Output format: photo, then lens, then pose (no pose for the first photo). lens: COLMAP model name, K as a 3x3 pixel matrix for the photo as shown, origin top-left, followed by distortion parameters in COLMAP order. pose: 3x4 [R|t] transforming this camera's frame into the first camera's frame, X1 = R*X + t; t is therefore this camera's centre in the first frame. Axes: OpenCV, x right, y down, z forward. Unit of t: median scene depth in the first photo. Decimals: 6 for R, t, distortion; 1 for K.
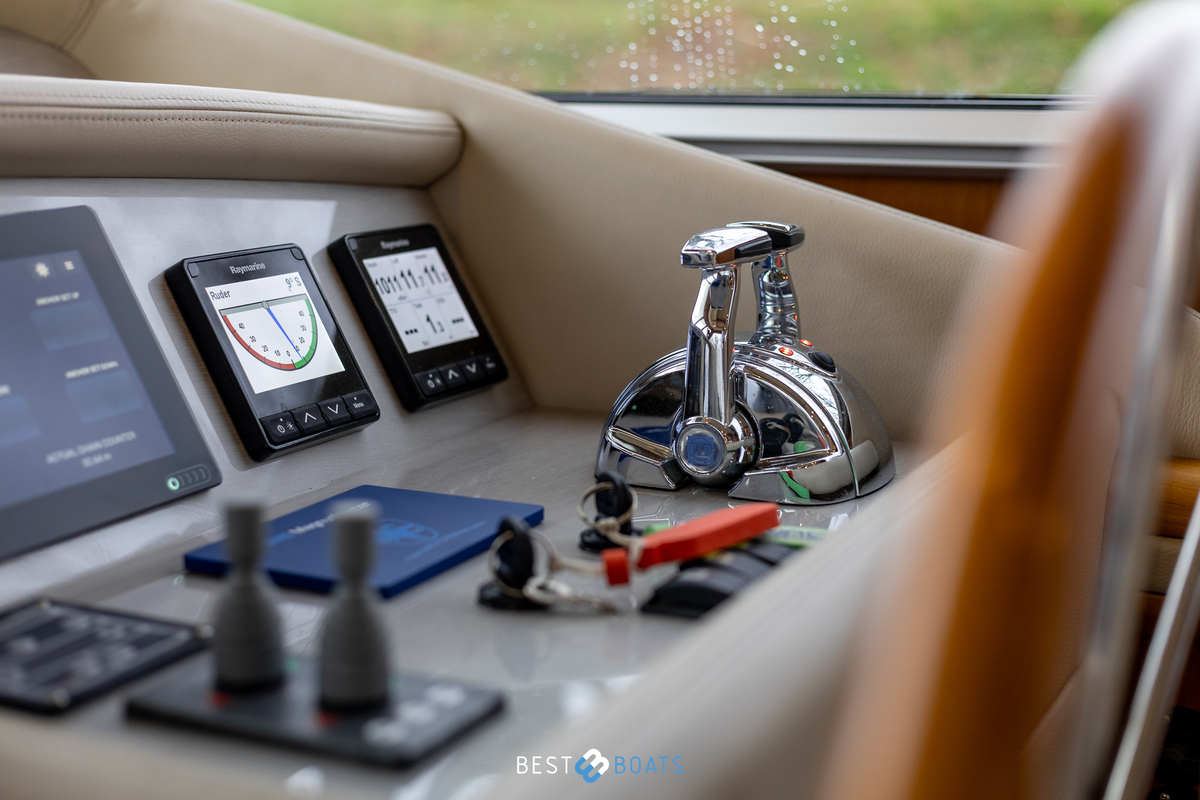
lens RADIAL K [[1756.6, 0, 600.0], [0, 1756.6, 400.0], [0, 0, 1]] dist [0.006745, -0.009447]
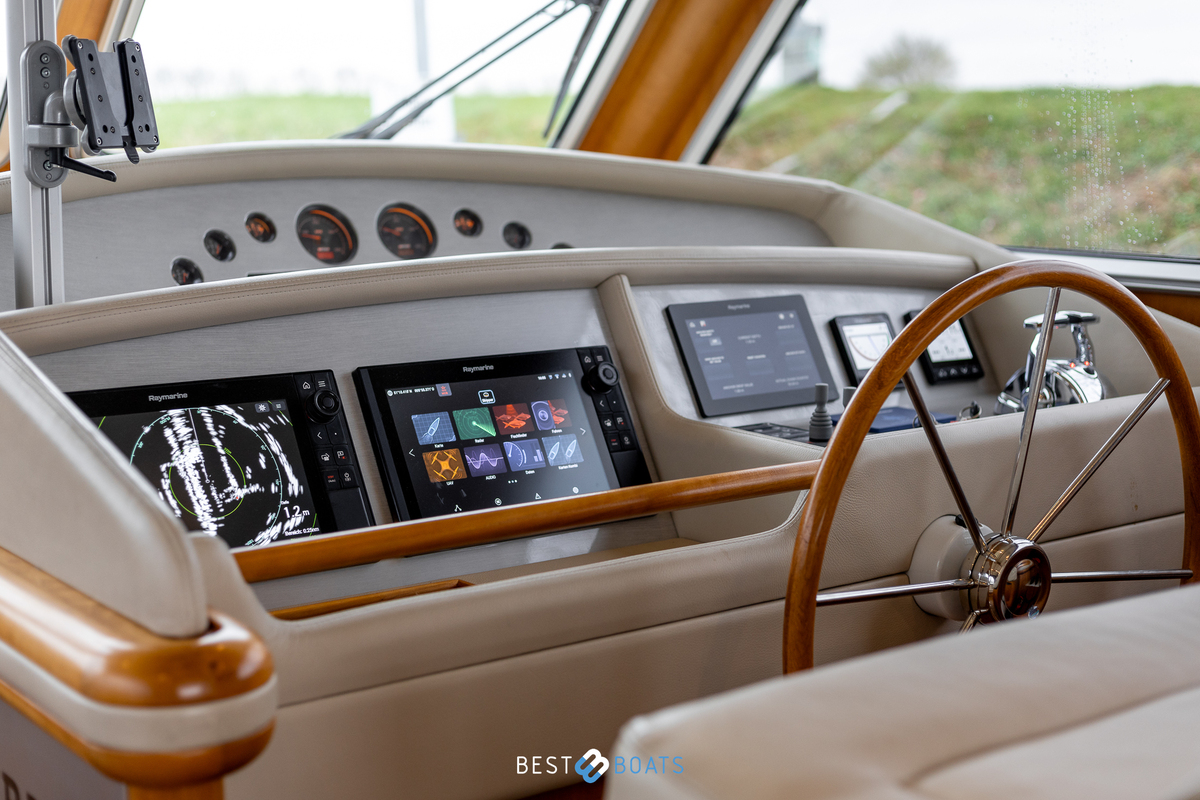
lens RADIAL K [[1756.6, 0, 600.0], [0, 1756.6, 400.0], [0, 0, 1]] dist [0.006745, -0.009447]
pose [[0.891187, 0.067906, -0.448524, 0.624007], [-0.087829, 0.995853, -0.023739, 0.136039], [0.445052, 0.060550, 0.893455, -1.470155]]
